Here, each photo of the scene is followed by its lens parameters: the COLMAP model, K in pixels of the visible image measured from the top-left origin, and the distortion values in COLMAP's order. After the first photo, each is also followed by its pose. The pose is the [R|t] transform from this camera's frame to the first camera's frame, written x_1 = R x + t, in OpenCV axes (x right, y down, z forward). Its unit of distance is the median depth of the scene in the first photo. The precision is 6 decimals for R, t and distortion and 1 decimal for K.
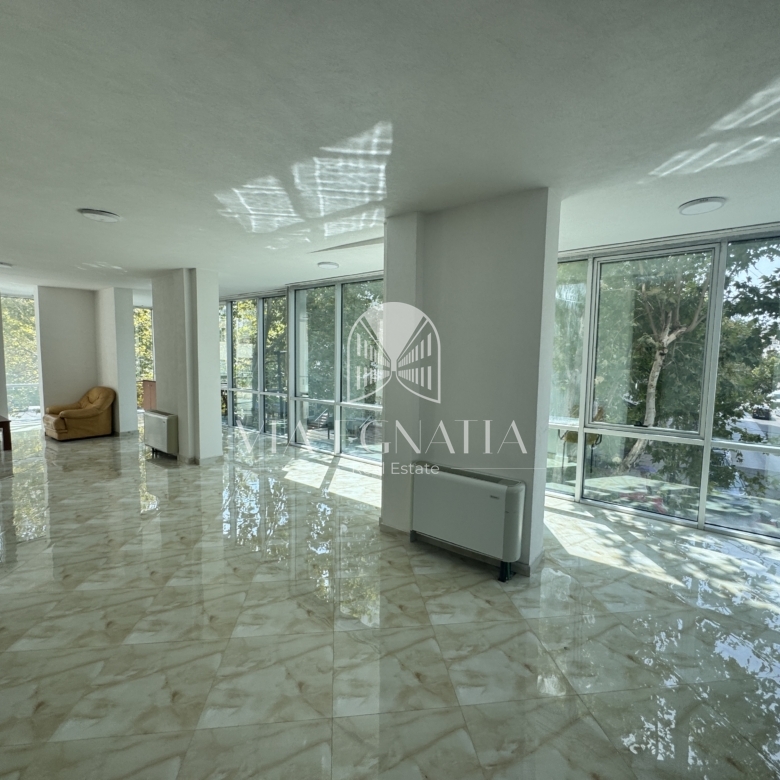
lens RADIAL K [[413.5, 0, 393.1], [0, 413.5, 394.7], [0, 0, 1]] dist [0.002475, 0.003358]
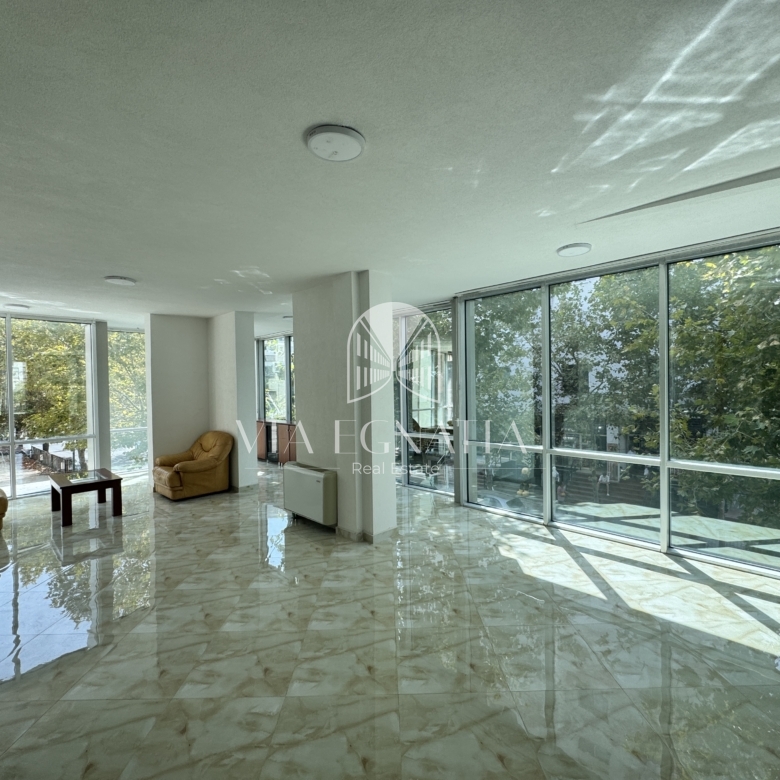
lens RADIAL K [[413.5, 0, 387.6], [0, 413.5, 384.7], [0, 0, 1]] dist [0.002475, 0.003358]
pose [[0.993493, -0.028777, -0.110201, -0.290825], [0.016918, 0.994107, -0.107073, -0.017246], [0.112633, 0.104512, 0.988125, 0.230852]]
